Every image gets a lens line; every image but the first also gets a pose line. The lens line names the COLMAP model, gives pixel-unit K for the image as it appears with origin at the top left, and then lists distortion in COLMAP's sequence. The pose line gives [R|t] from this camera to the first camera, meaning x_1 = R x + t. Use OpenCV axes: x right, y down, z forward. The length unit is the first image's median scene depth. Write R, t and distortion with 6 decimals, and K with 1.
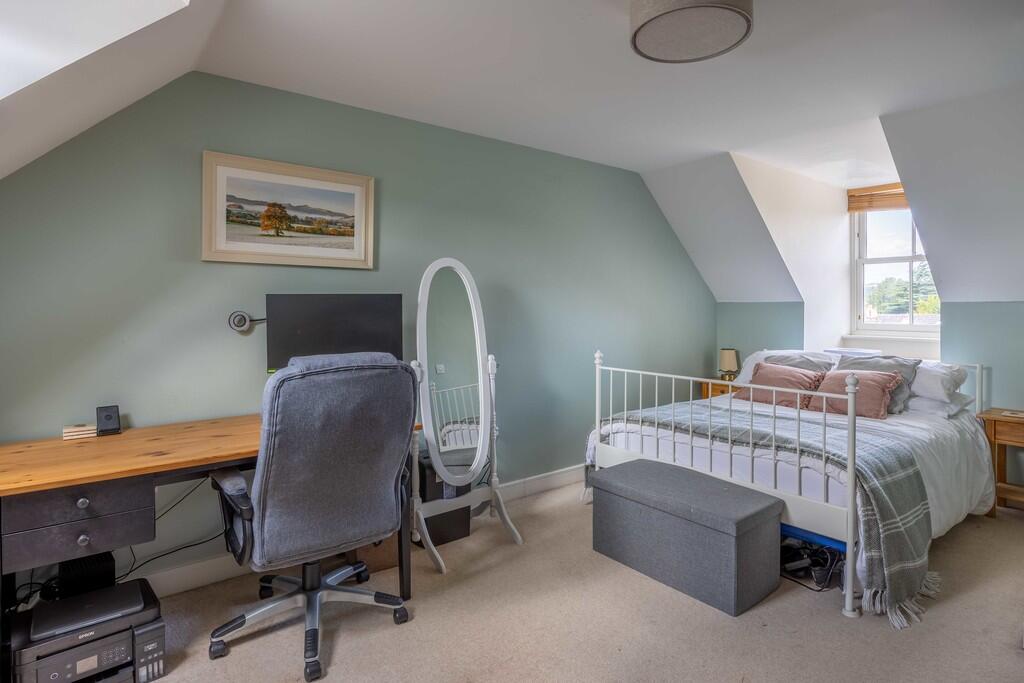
lens RADIAL K [[552.9, 0, 511.5], [0, 552.9, 314.7], [0, 0, 1]] dist [-0.008116, -0.001014]
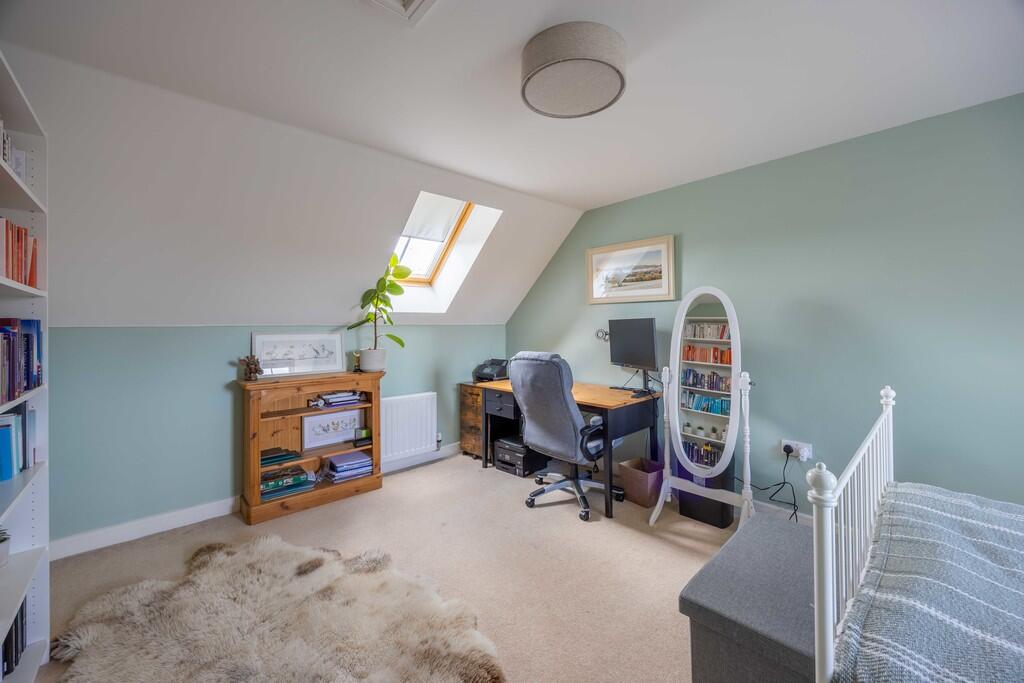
lens RADIAL K [[397.1, 0, 512.1], [0, 397.1, 320.7], [0, 0, 1]] dist [0.000980, 0.000038]
pose [[0.079476, -0.008169, -0.996803, 0.756716], [-0.006879, 0.999938, -0.008743, -0.018822], [0.996813, 0.007552, 0.079415, 0.535135]]
